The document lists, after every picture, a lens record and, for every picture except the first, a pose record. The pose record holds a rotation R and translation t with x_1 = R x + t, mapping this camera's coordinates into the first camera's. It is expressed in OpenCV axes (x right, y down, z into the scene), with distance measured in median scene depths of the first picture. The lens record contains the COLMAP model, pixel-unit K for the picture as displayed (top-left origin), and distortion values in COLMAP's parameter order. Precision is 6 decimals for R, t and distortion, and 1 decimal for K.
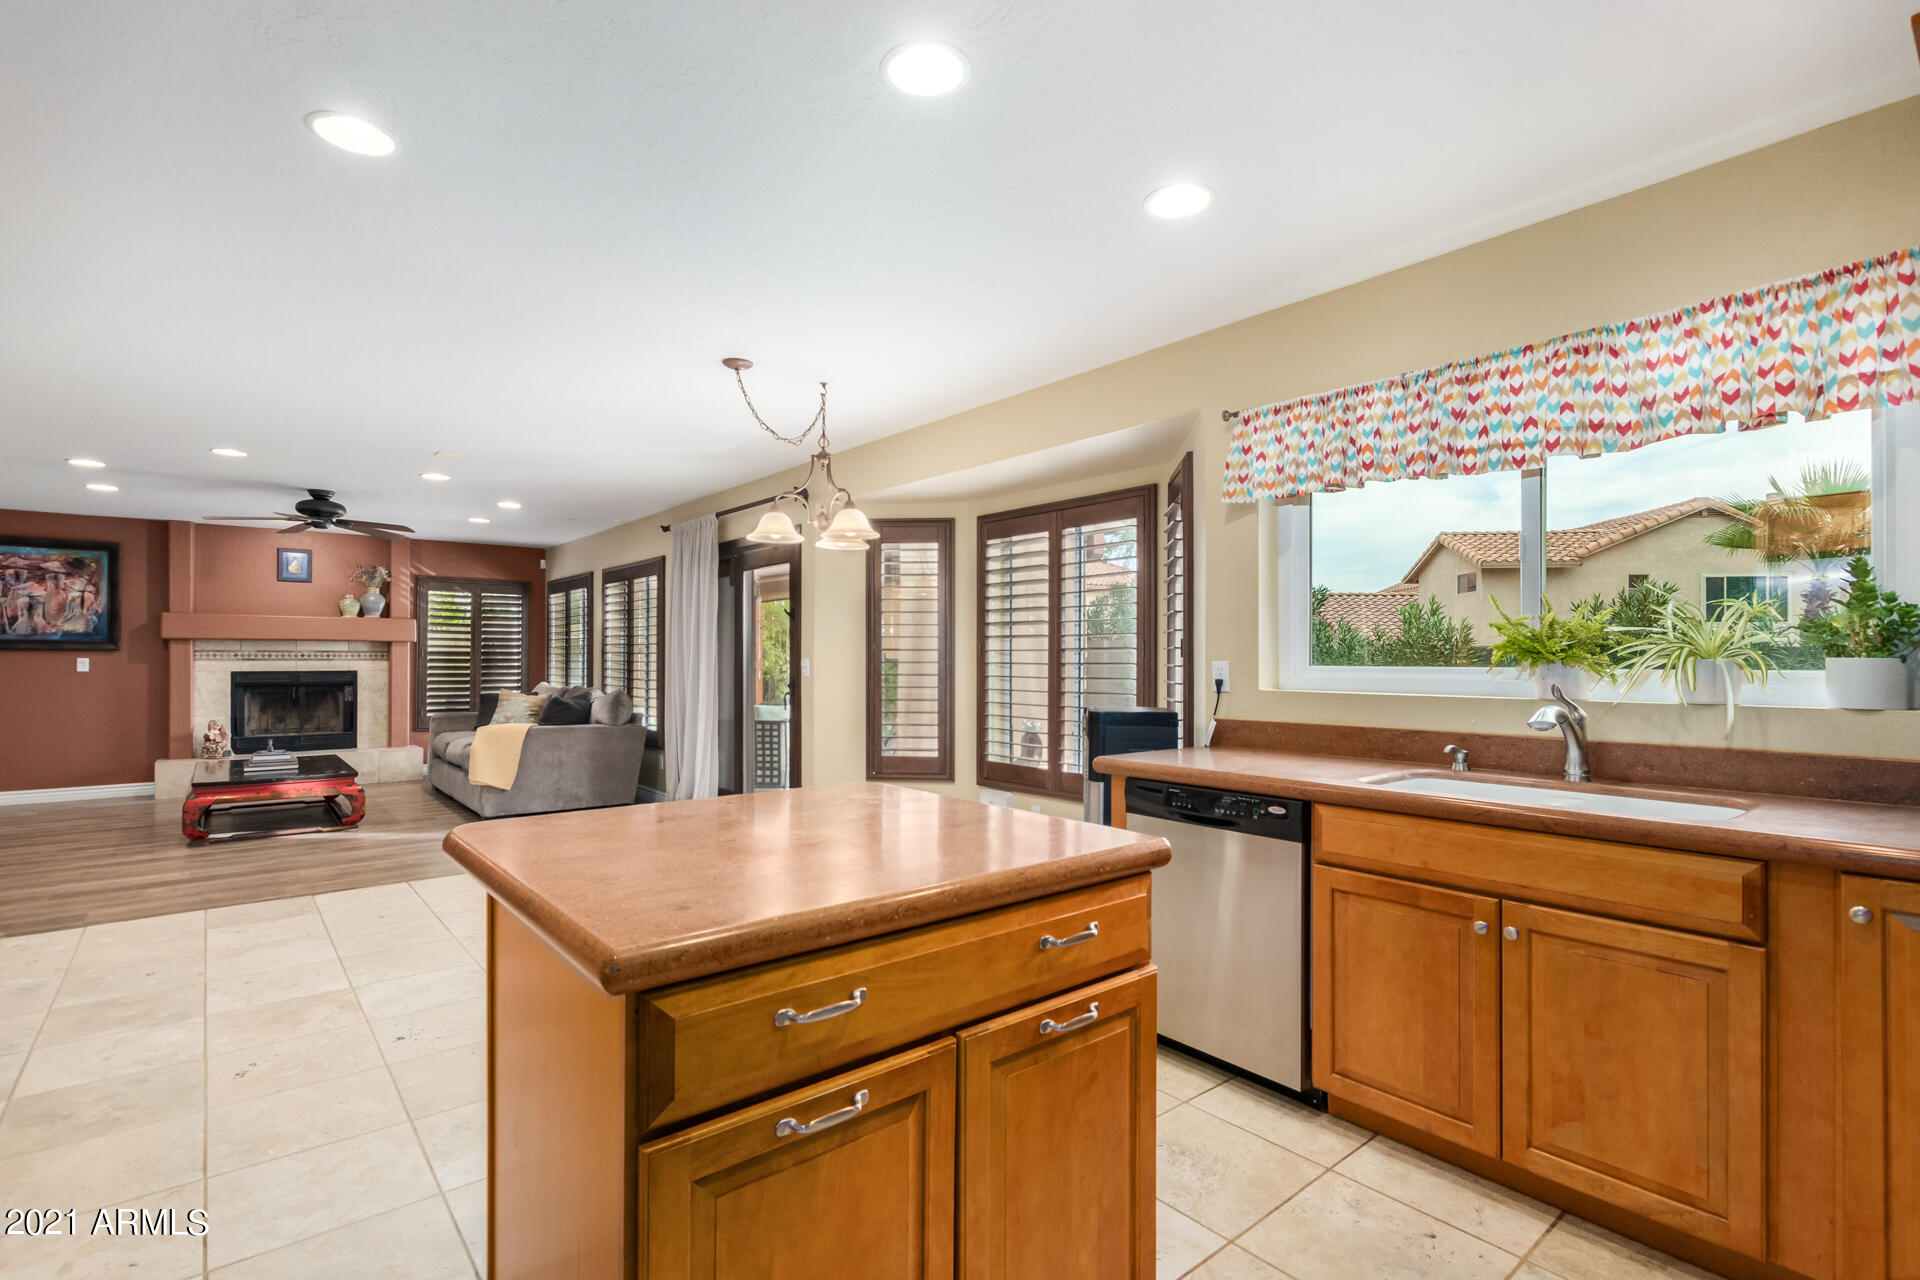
lens RADIAL K [[897.6, 0, 1002.0], [0, 897.6, 665.4], [0, 0, 1]] dist [0.008090, -0.004556]
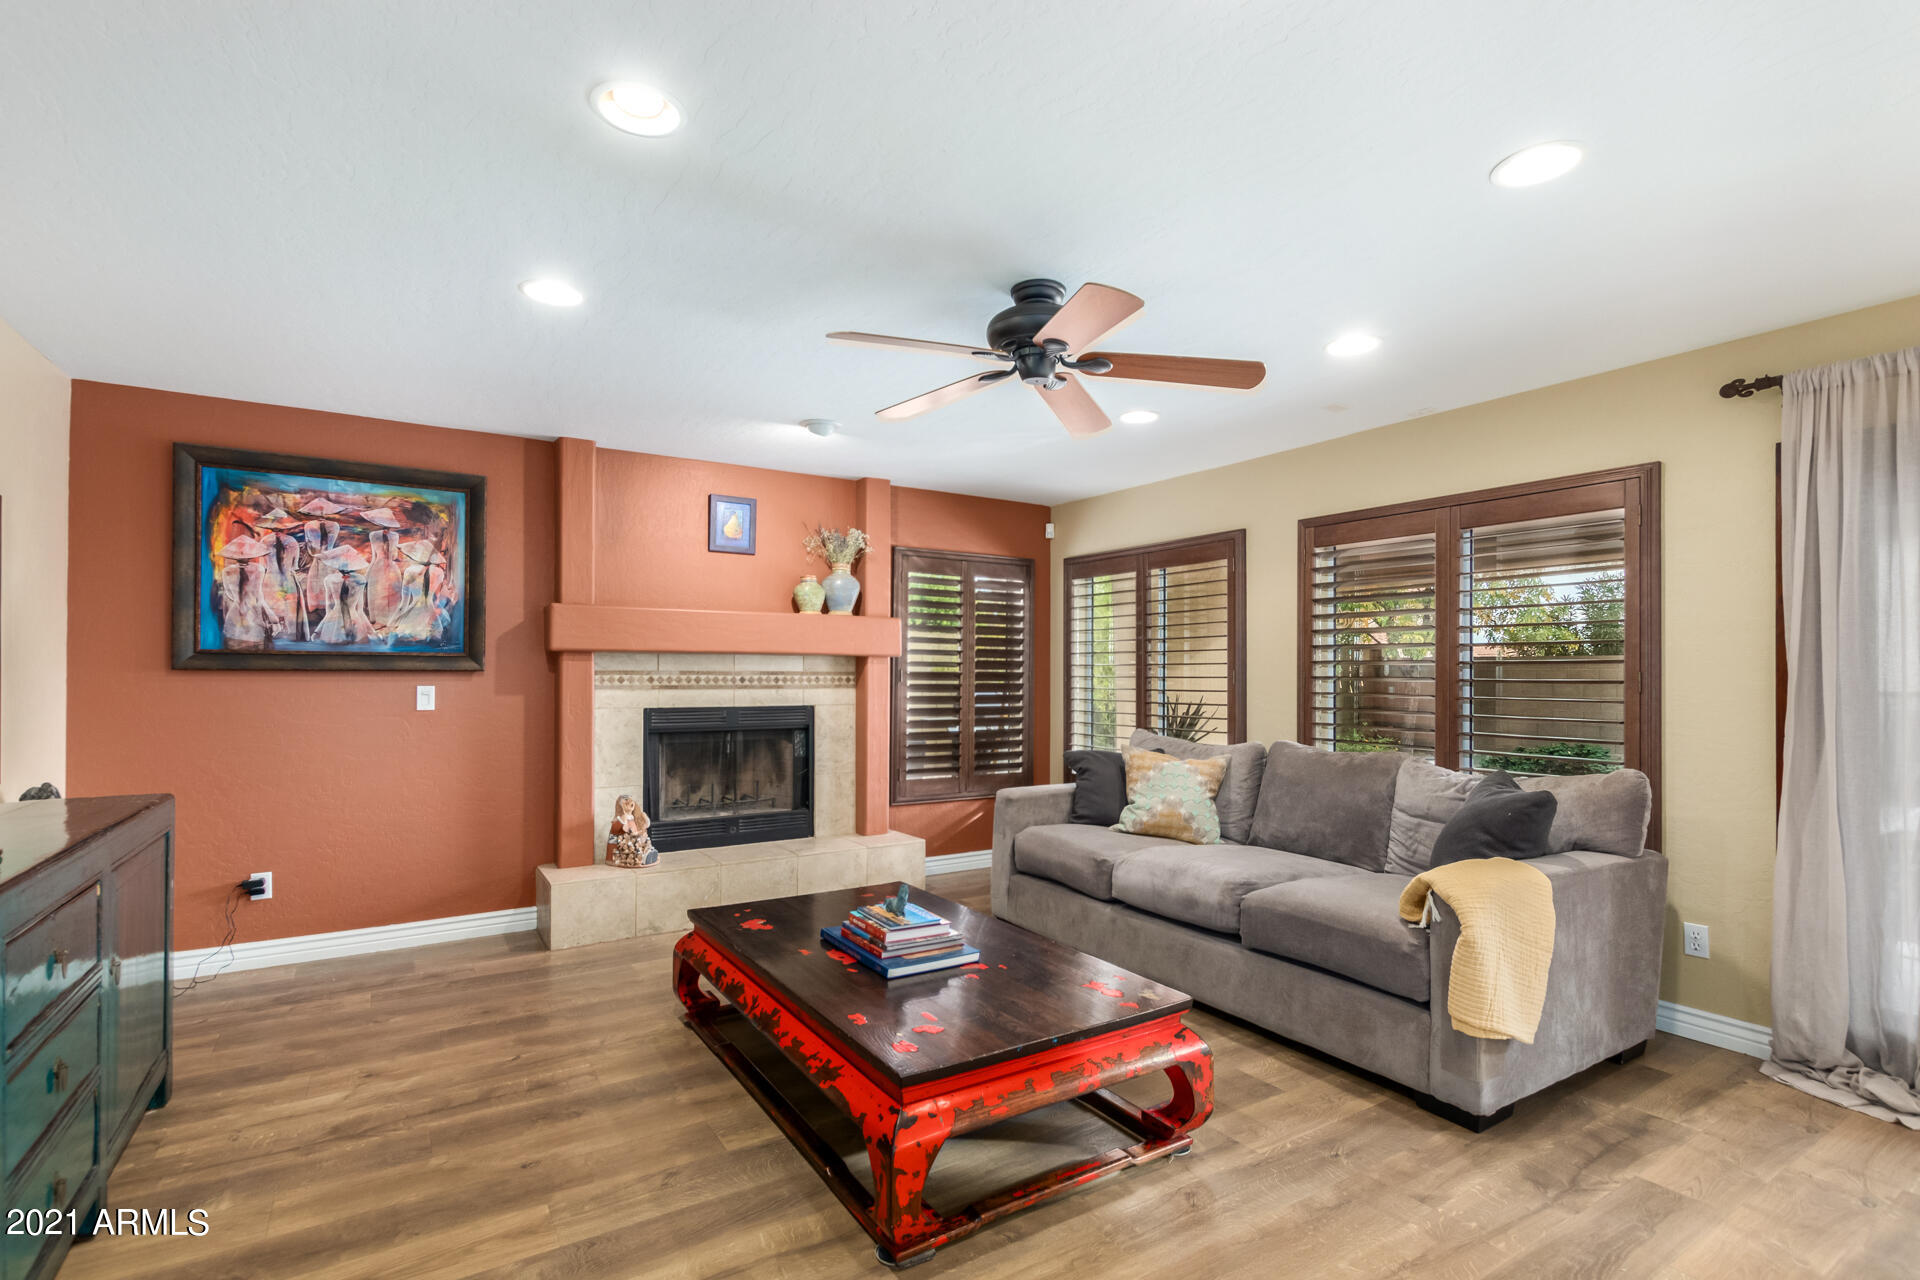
lens RADIAL K [[897.6, 0, 999.1], [0, 897.6, 684.3], [0, 0, 1]] dist [0.008090, -0.004556]
pose [[0.994072, 0.002138, -0.108704, -0.596343], [-0.002014, 0.999997, 0.001254, -0.010185], [0.108707, -0.001028, 0.994073, 0.478794]]
